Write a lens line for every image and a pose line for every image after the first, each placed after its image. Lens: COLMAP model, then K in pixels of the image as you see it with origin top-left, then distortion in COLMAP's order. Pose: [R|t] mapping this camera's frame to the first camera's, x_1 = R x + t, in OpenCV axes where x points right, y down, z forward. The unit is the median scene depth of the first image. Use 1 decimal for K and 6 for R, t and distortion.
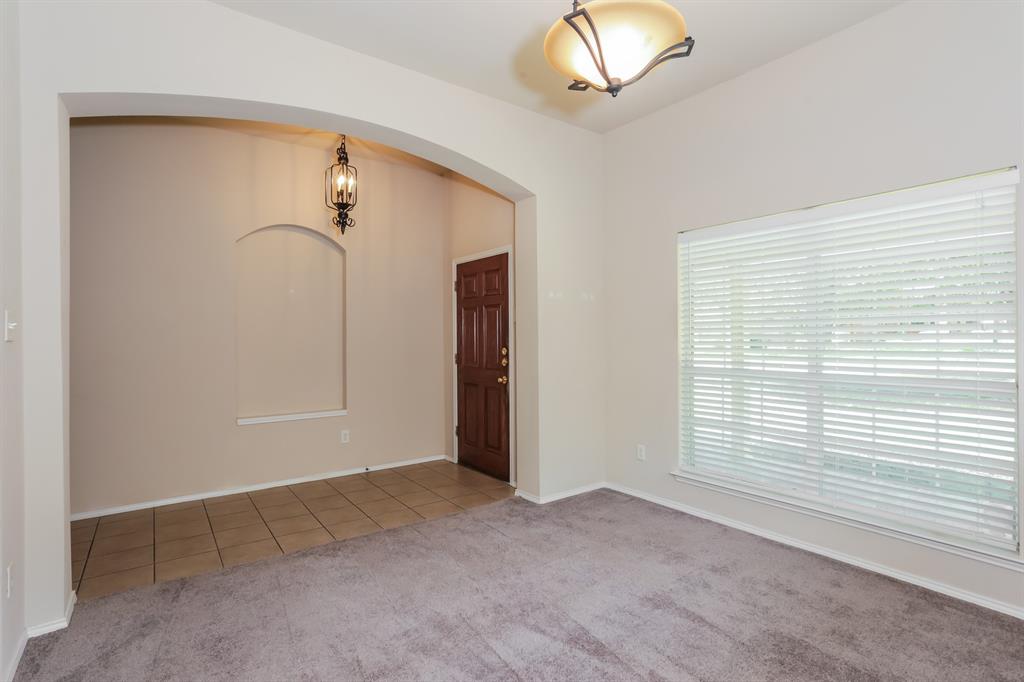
lens RADIAL K [[495.6, 0, 512.8], [0, 495.6, 339.8], [0, 0, 1]] dist [-0.048485, 0.012792]
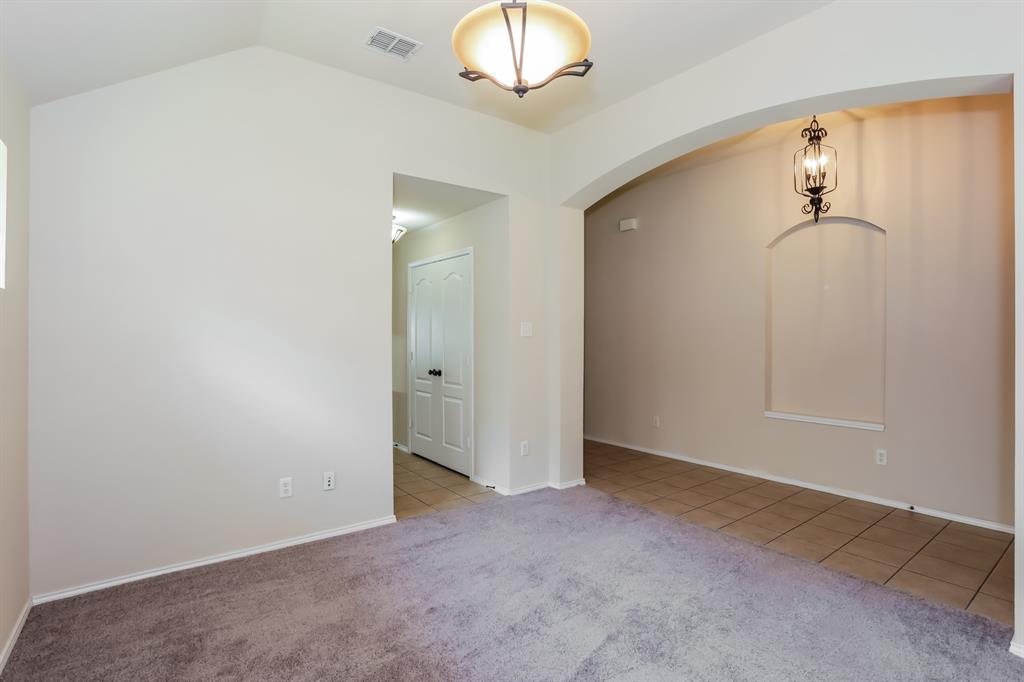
lens RADIAL K [[495.6, 0, 513.1], [0, 495.6, 335.5], [0, 0, 1]] dist [-0.048485, 0.012792]
pose [[-0.002992, -0.001050, -0.999995, 0.592568], [-0.010834, 0.999941, -0.001018, 0.001427], [0.999937, 0.010831, -0.003004, 0.488130]]
